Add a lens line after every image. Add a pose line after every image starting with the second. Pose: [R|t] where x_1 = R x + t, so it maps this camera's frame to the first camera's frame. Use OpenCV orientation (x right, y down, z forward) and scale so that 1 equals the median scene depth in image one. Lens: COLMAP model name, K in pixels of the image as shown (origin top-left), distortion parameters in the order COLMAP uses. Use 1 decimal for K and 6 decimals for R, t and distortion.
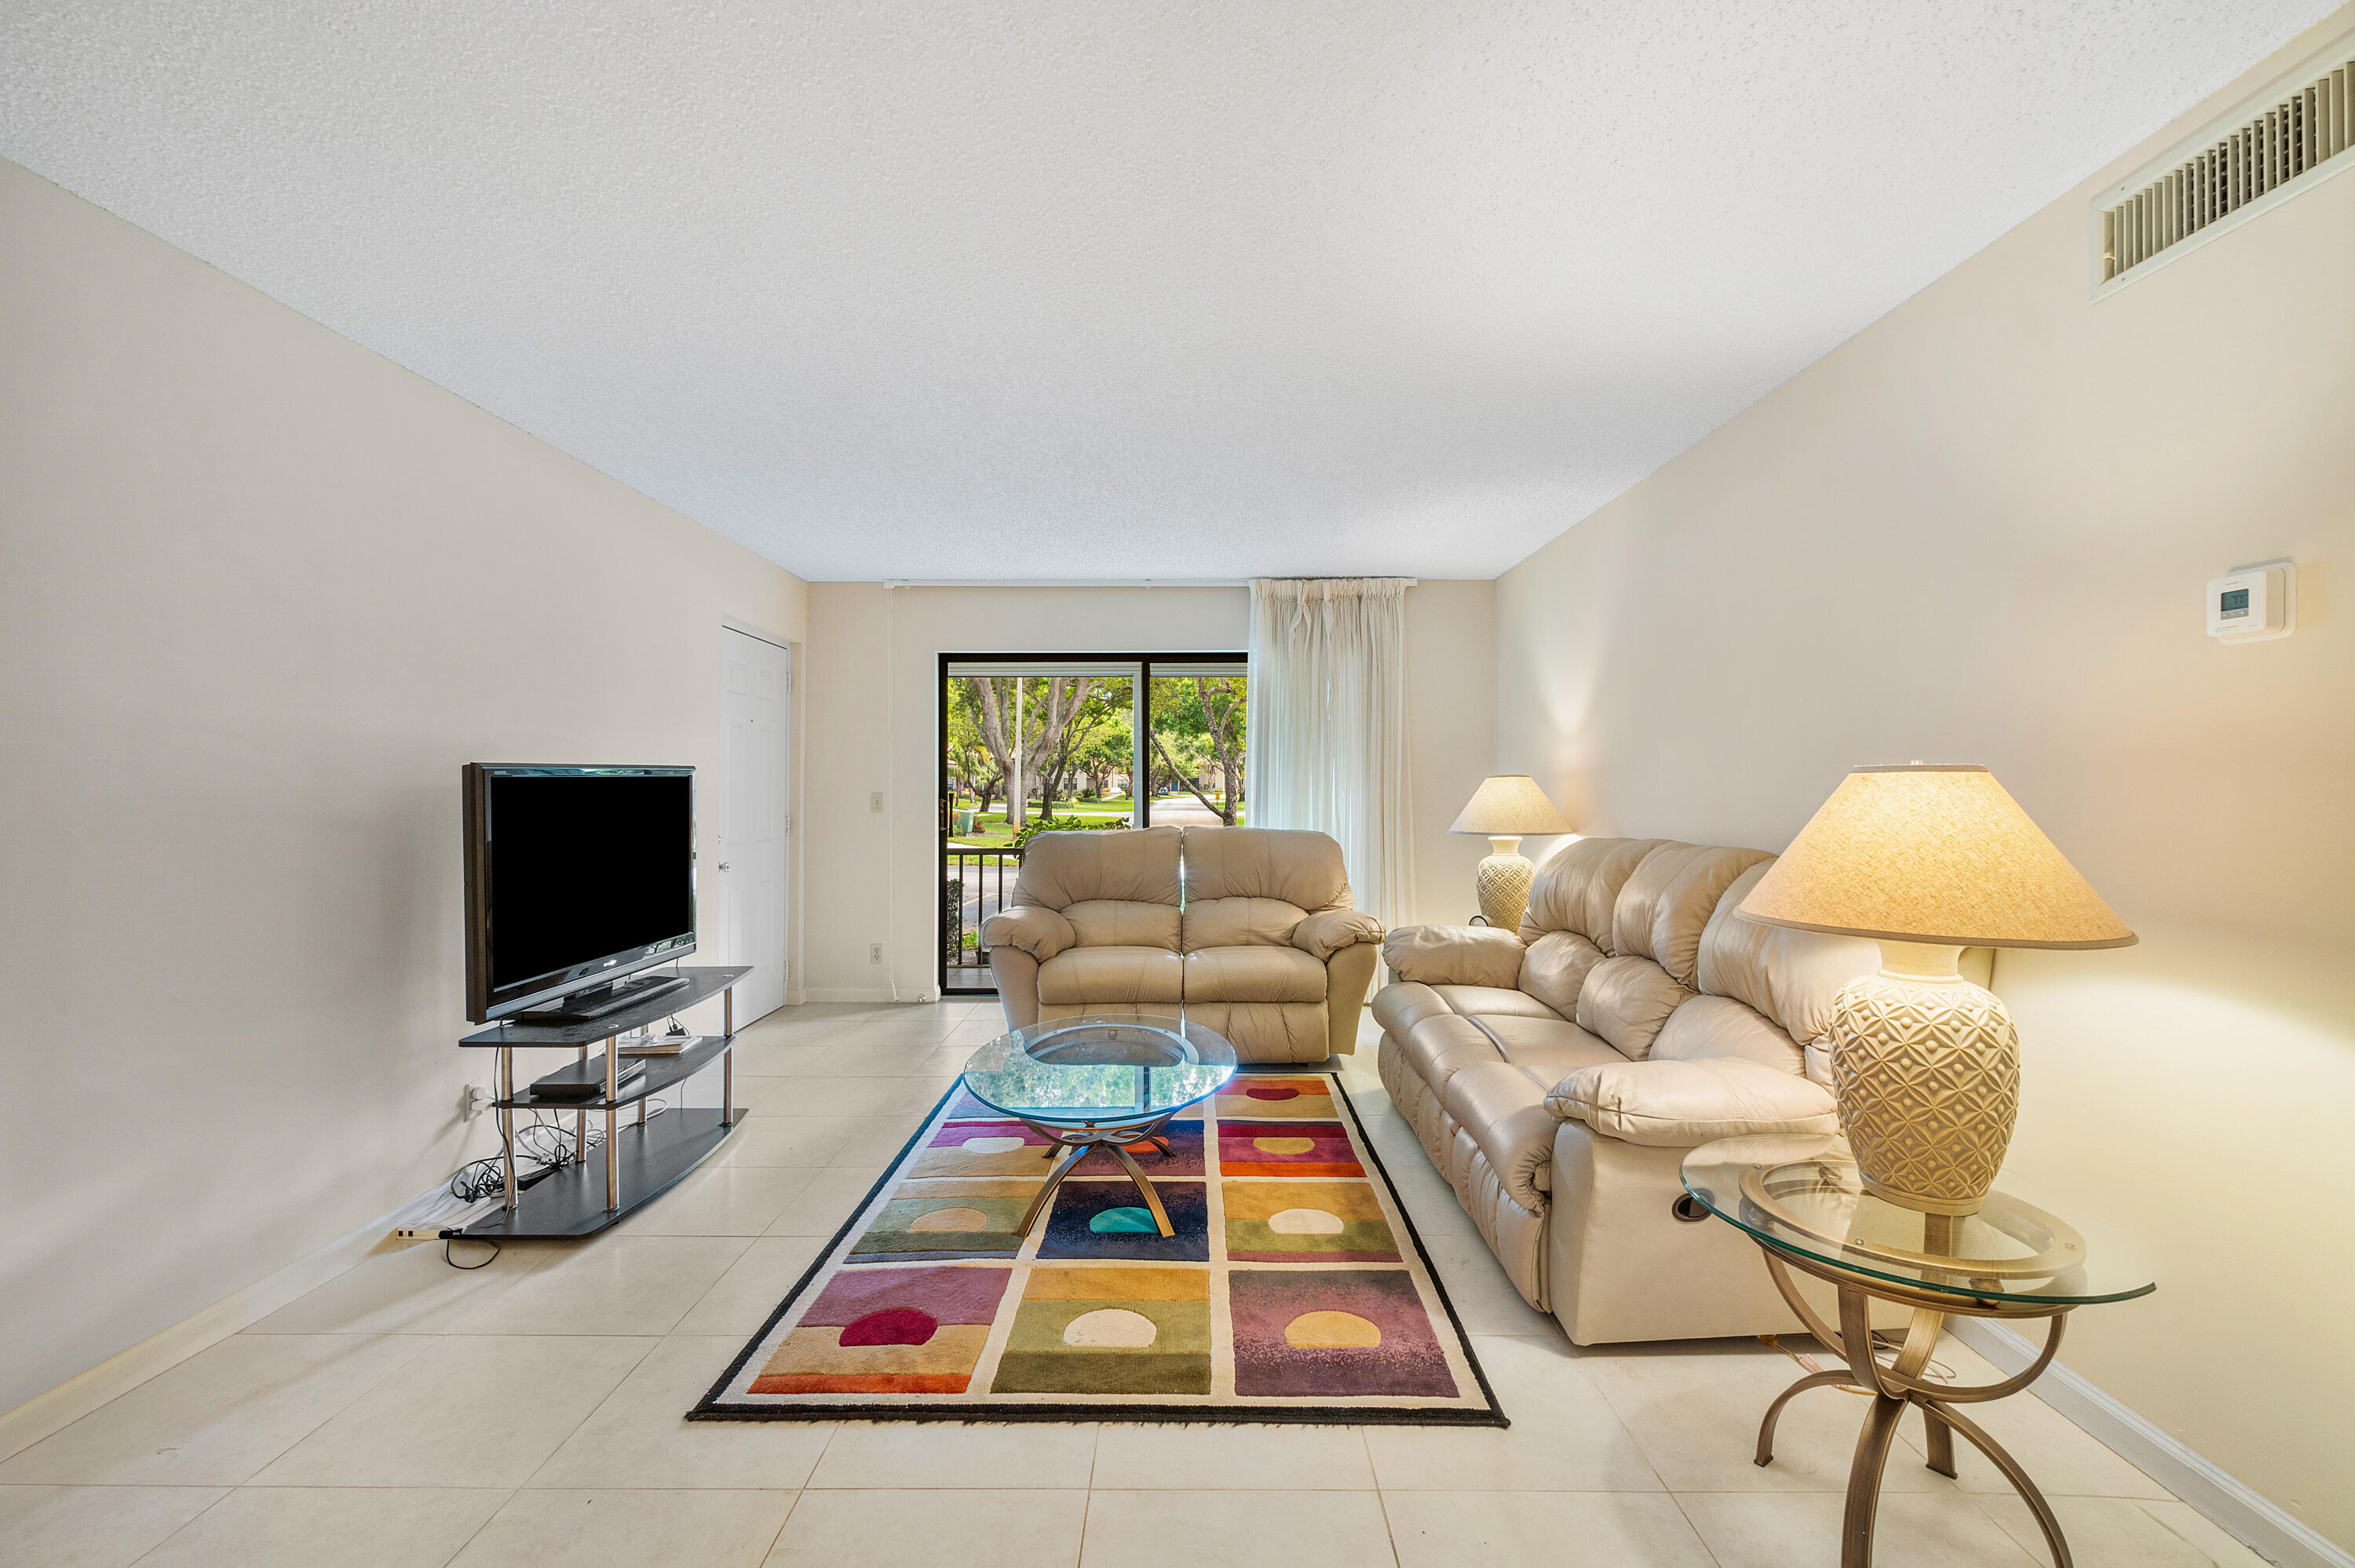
lens RADIAL K [[1030.6, 0, 1175.8], [0, 1030.6, 763.1], [0, 0, 1]] dist [-0.008643, 0.001694]
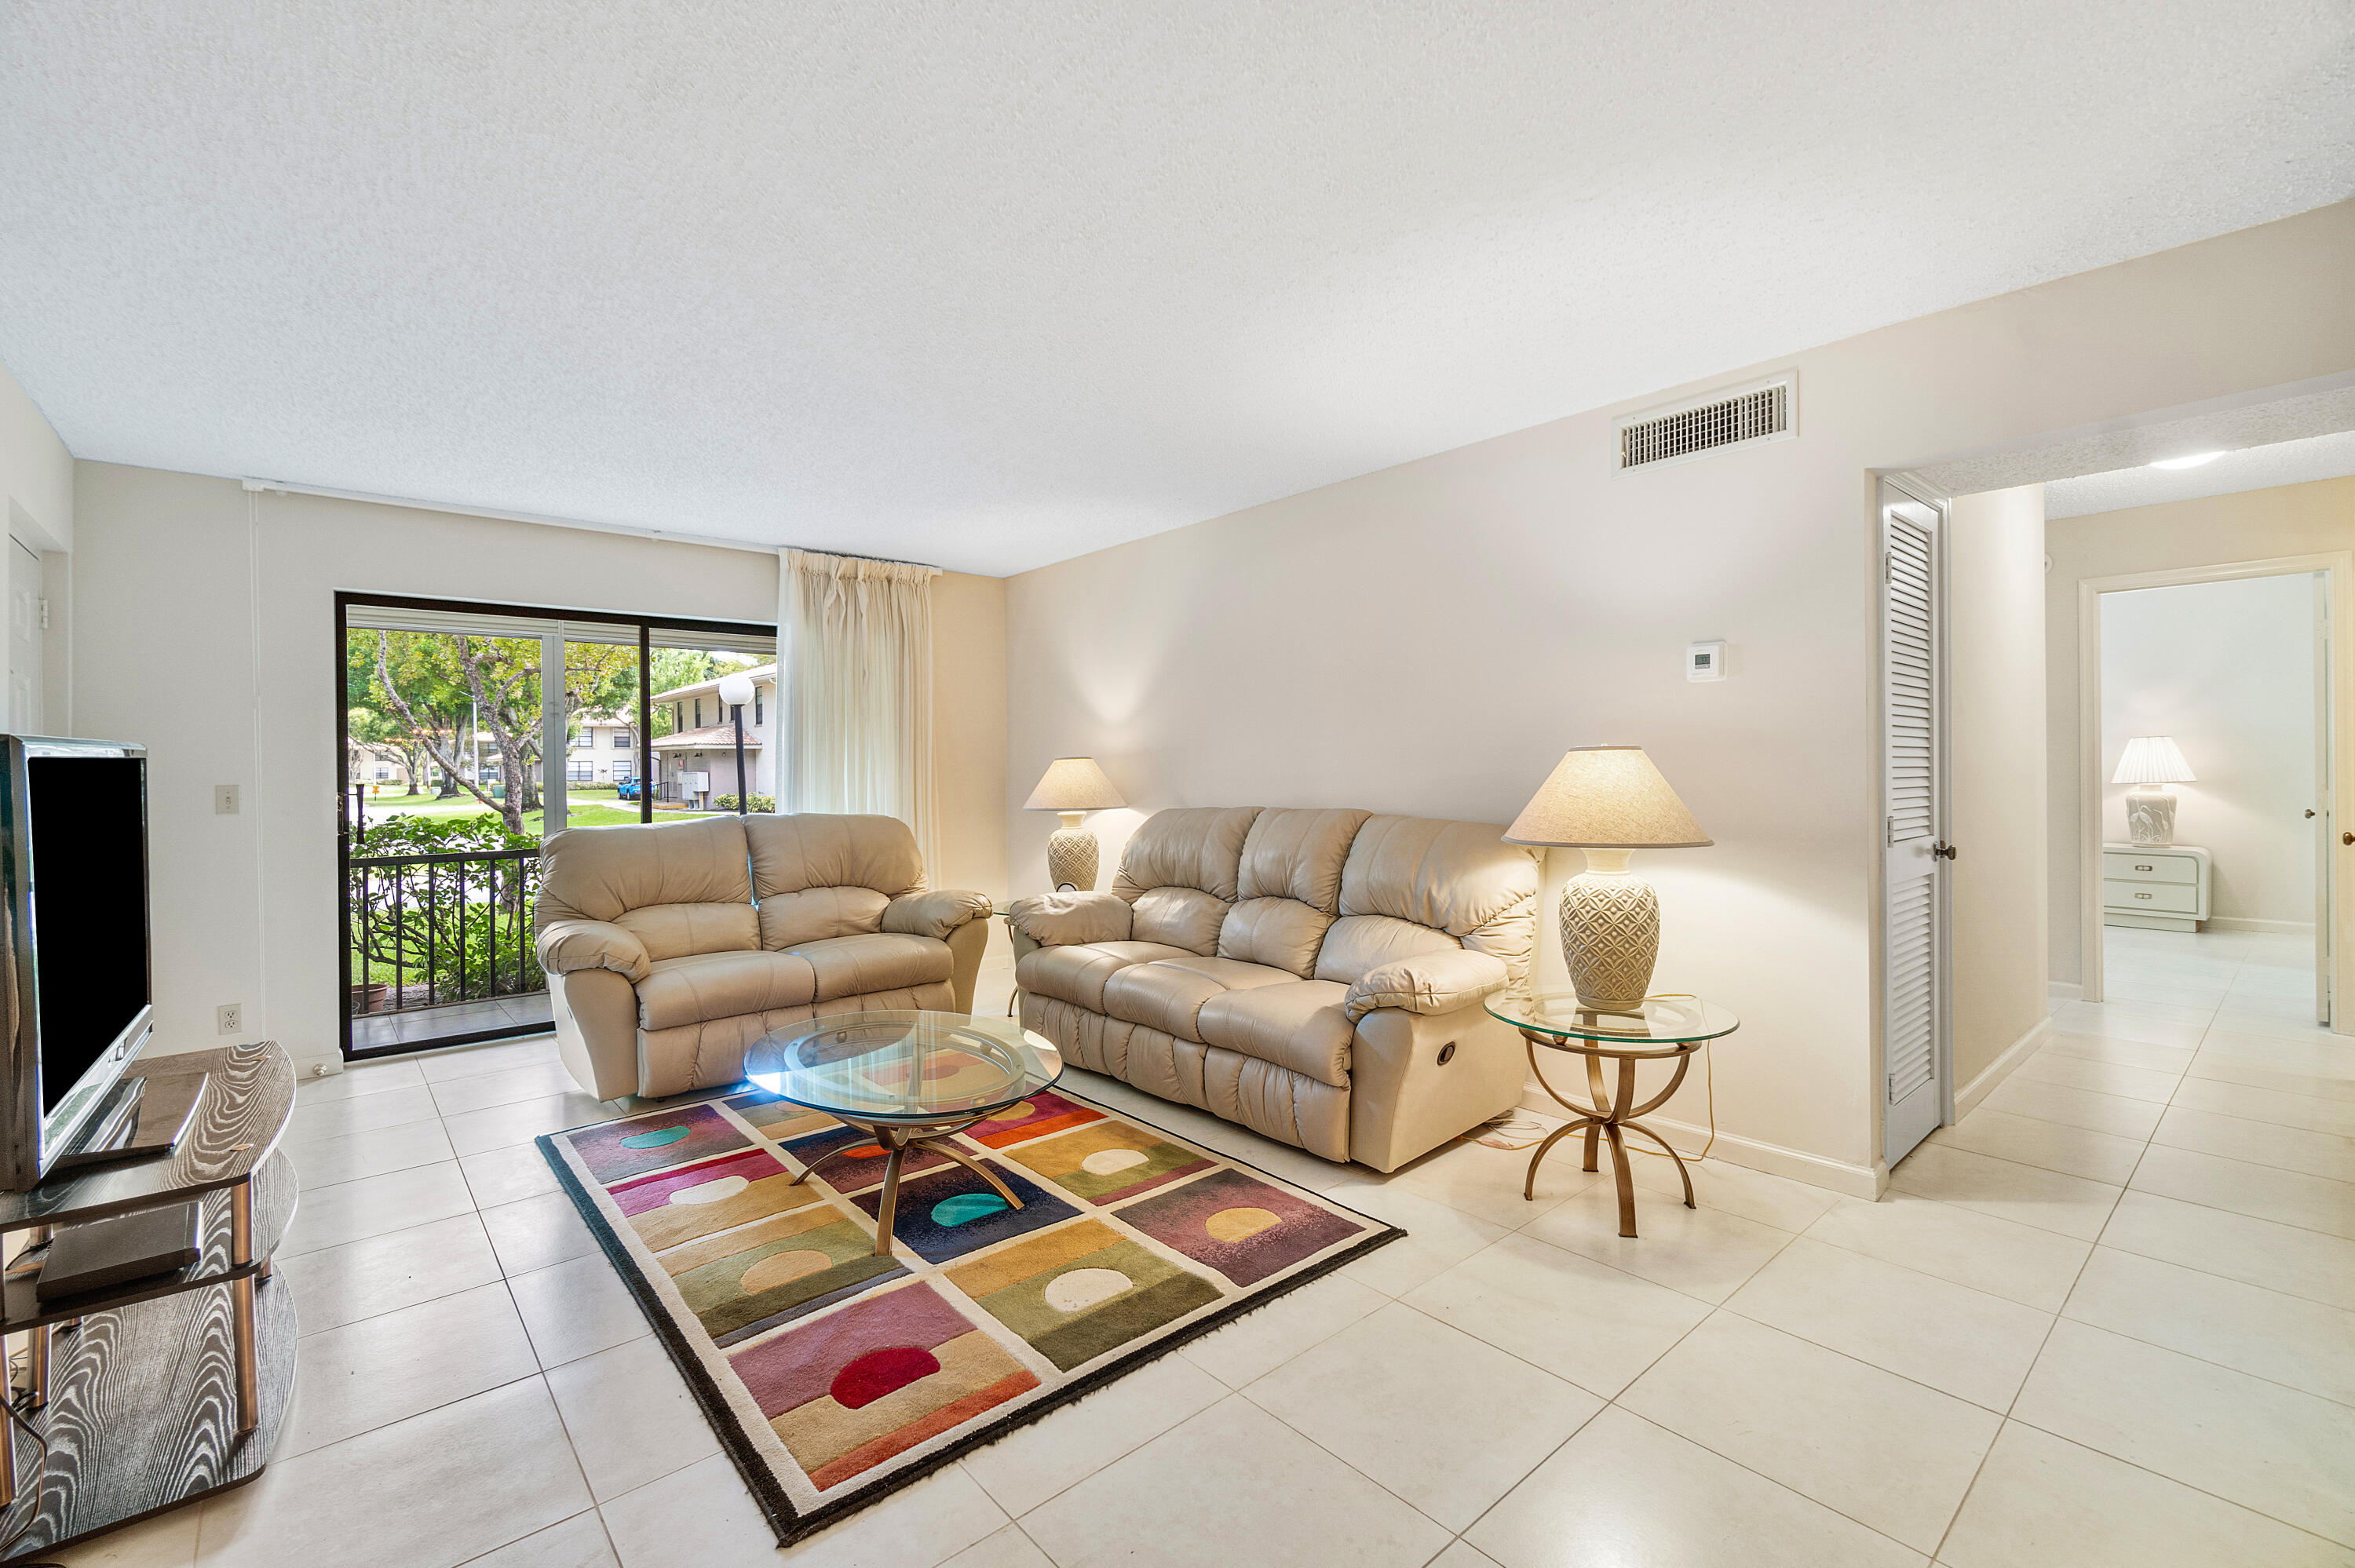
lens RADIAL K [[1030.6, 0, 1177.8], [0, 1030.6, 760.1], [0, 0, 1]] dist [-0.008643, 0.001694]
pose [[0.744364, -0.004906, 0.667756, -0.571692], [-0.002816, 0.999941, 0.010486, 0.004985], [-0.667768, -0.009686, 0.744306, 0.141021]]
